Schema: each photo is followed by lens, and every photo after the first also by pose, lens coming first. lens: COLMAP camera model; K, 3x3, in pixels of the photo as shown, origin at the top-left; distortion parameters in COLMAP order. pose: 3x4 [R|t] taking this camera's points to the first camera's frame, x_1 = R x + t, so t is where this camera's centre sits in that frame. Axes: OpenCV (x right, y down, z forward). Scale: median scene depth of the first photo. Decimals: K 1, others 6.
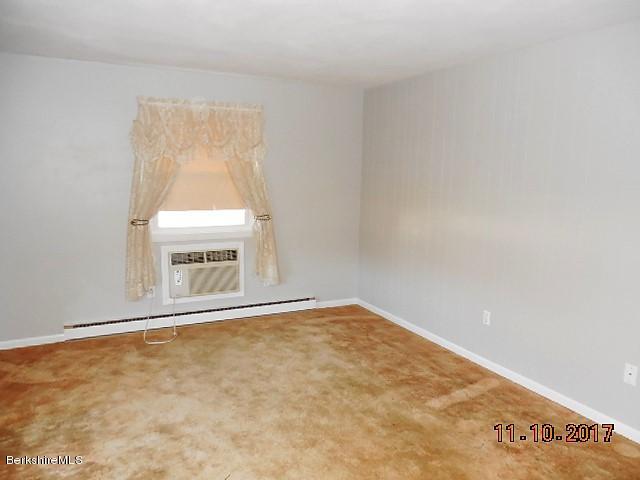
lens RADIAL K [[482.9, 0, 320.0], [0, 482.9, 240.0], [0, 0, 1]] dist [0.014054, -0.001947]
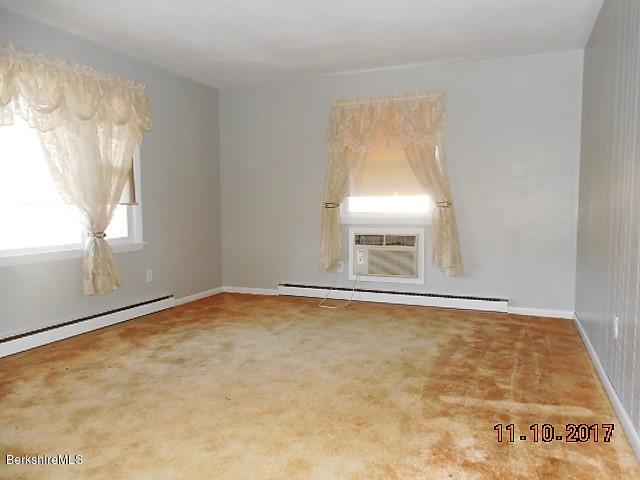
lens RADIAL K [[482.9, 0, 320.0], [0, 482.9, 240.0], [0, 0, 1]] dist [0.014054, -0.001947]
pose [[0.661168, 0.037798, -0.749285, 0.503981], [-0.091148, 0.995379, -0.030217, 0.086432], [0.744680, 0.088274, 0.661558, 0.206214]]
